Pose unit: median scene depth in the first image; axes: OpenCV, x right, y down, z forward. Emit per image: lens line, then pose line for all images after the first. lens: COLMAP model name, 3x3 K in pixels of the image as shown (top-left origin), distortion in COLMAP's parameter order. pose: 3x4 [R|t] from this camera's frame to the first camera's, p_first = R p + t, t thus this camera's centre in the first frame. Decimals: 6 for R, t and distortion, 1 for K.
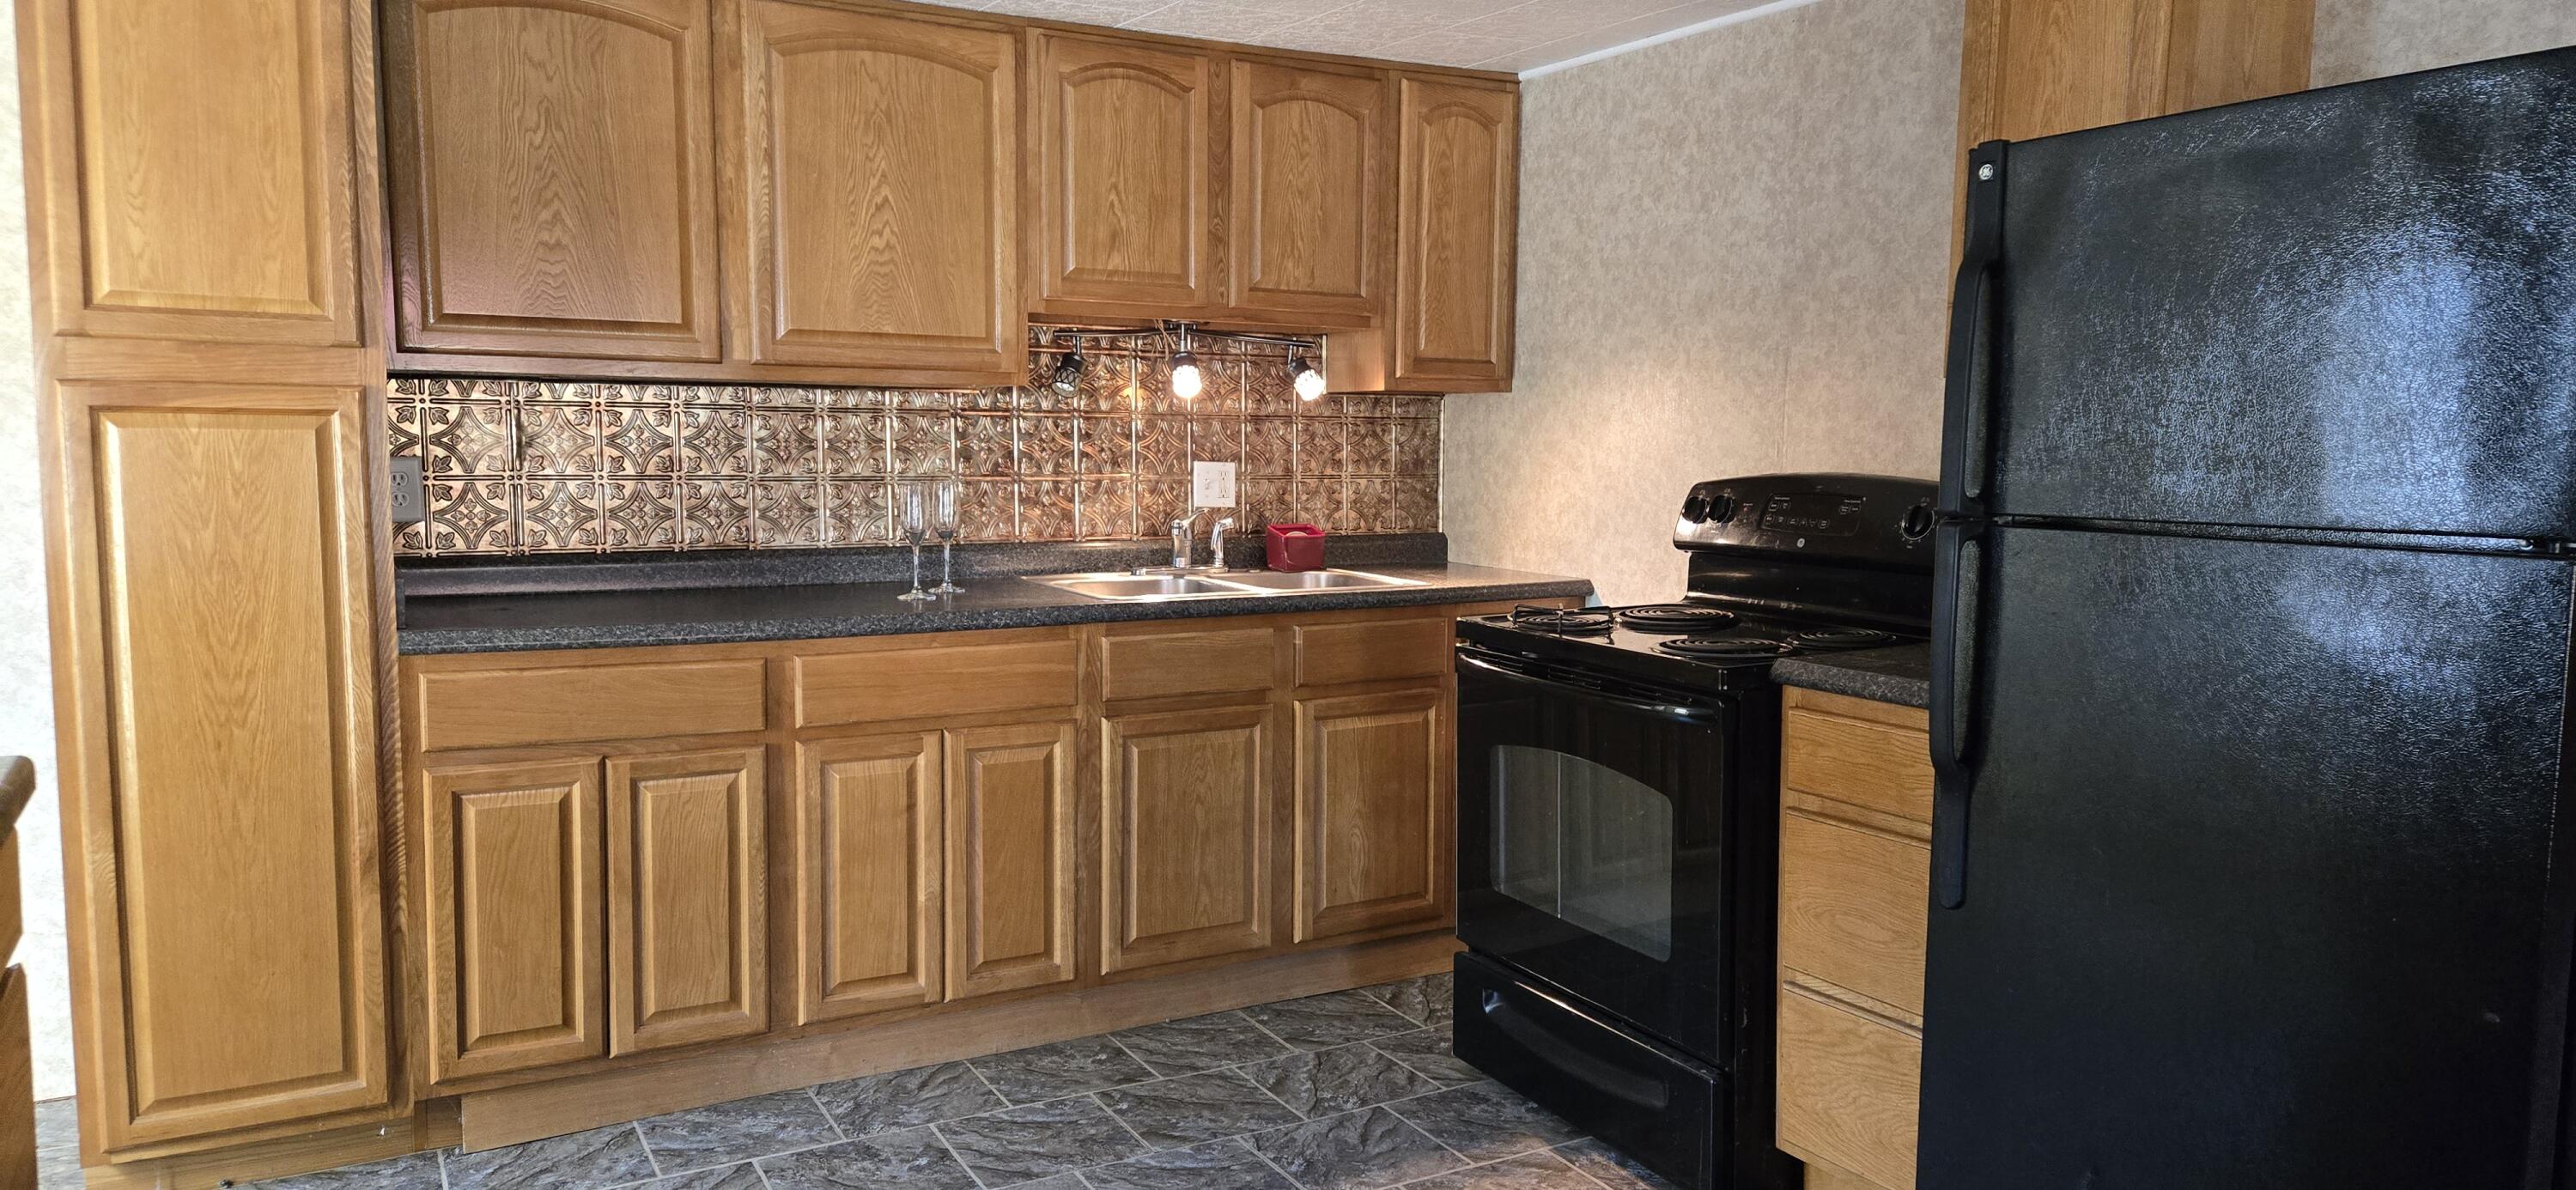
lens RADIAL K [[1674.1, 0, 1283.3], [0, 1674.1, 589.3], [0, 0, 1]] dist [0.070638, -0.043300]
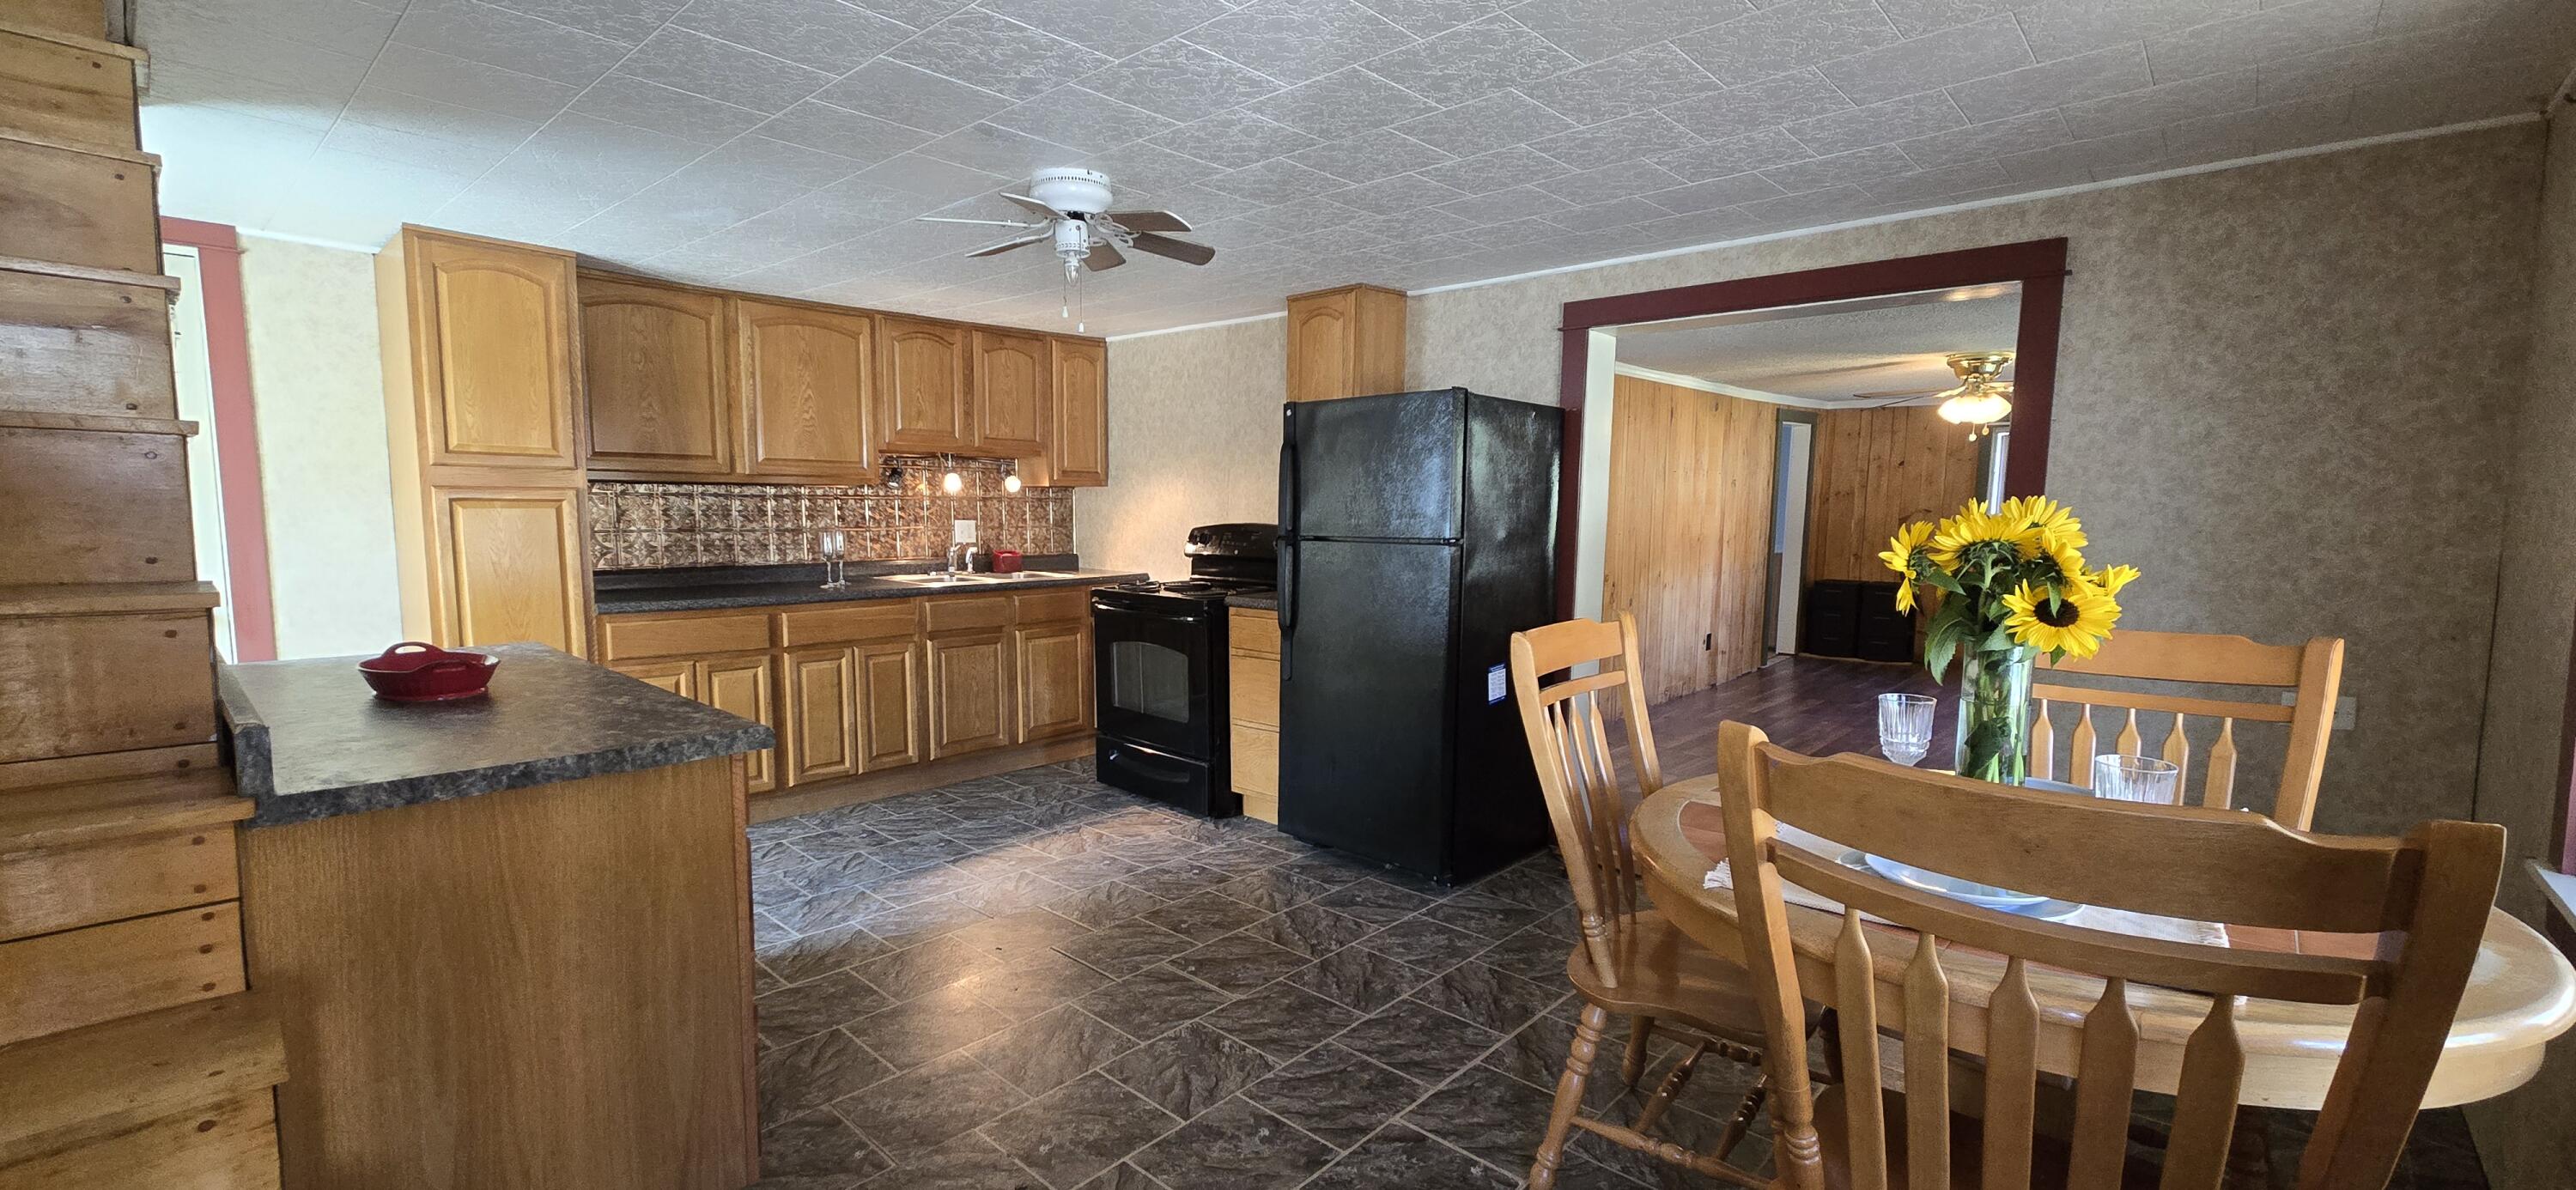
lens RADIAL K [[1028.3, 0, 1276.8], [0, 1028.3, 612.3], [0, 0, 1]] dist [0.000308, -0.000451]
pose [[0.949320, -0.036597, 0.312174, -0.095992], [0.032477, 0.999303, 0.018387, 0.032695], [-0.312629, -0.007316, 0.949847, -0.400753]]
